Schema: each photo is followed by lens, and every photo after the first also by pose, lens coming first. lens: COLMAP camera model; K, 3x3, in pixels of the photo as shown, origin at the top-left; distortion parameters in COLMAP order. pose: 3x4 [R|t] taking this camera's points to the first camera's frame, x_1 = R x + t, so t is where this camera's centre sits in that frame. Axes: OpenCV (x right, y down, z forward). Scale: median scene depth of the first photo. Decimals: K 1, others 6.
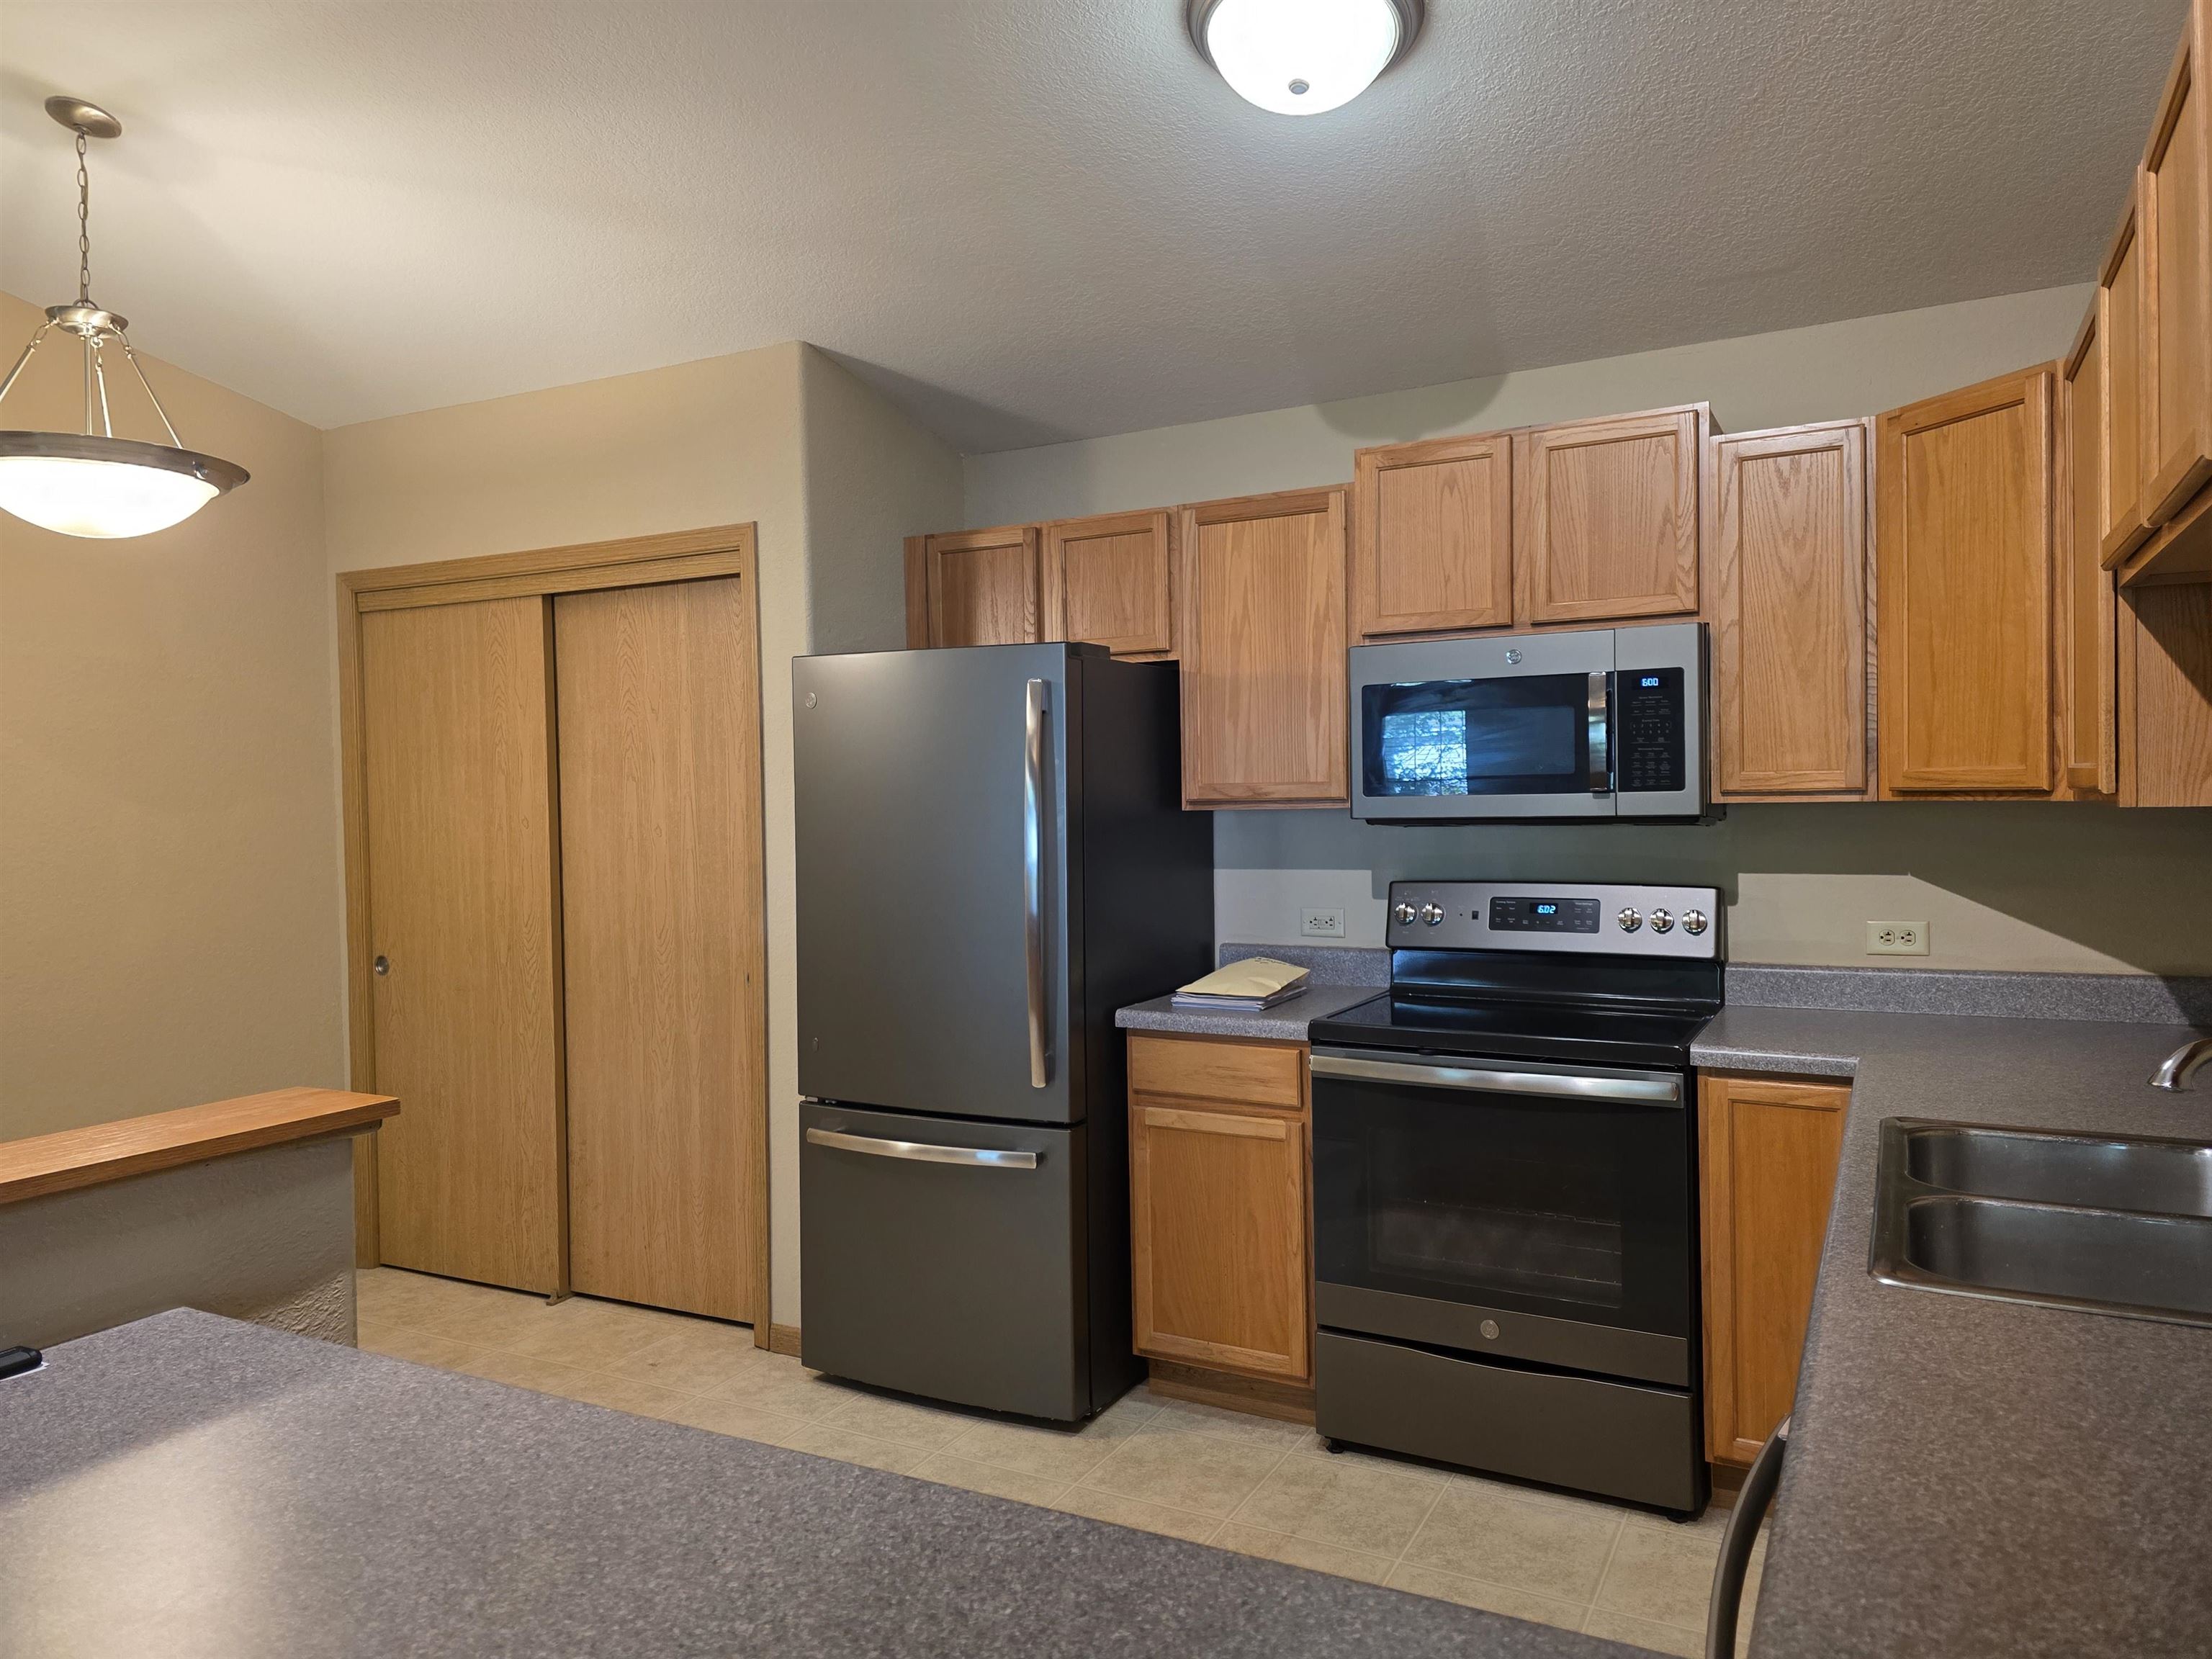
lens RADIAL K [[1477.1, 0, 1103.6], [0, 1477.1, 825.2], [0, 0, 1]] dist [0.064848, -0.056618]
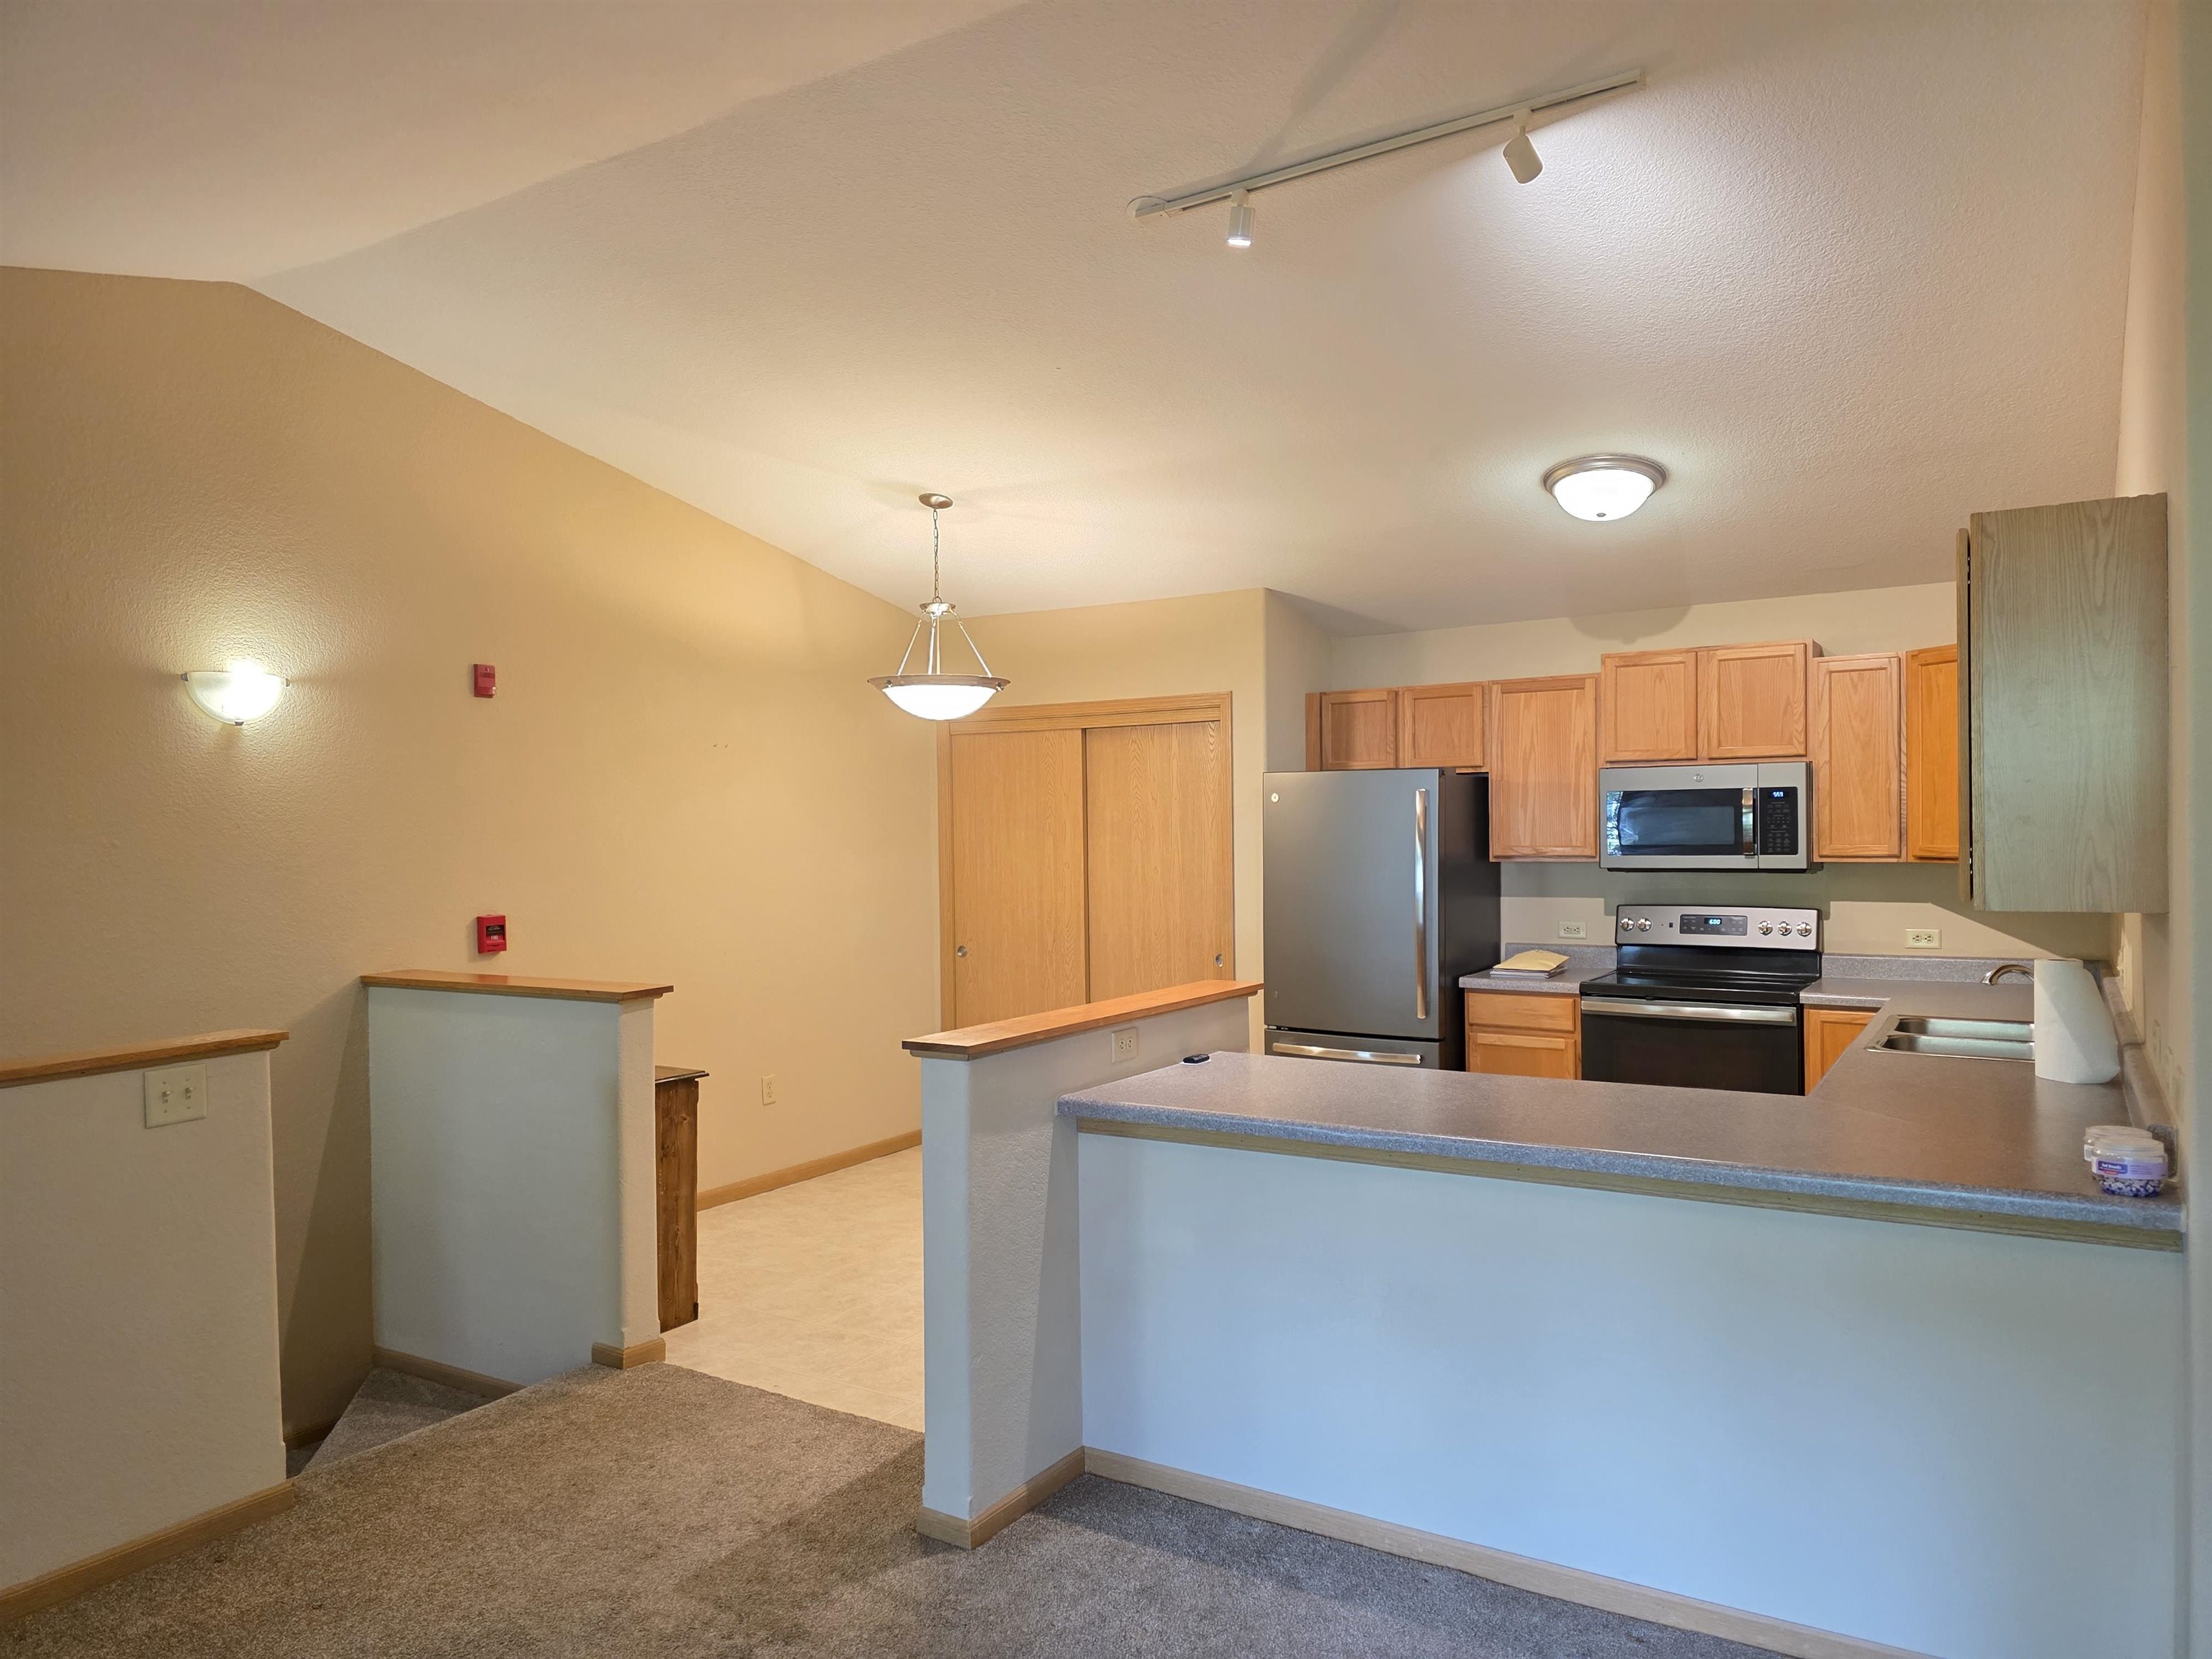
lens RADIAL K [[1477.1, 0, 1102.3], [0, 1477.1, 850.1], [0, 0, 1]] dist [0.064848, -0.056618]
pose [[0.997421, 0.005173, -0.071587, -0.278201], [-0.005390, 0.999981, -0.002837, -0.016760], [0.071571, 0.003215, 0.997430, -0.749933]]
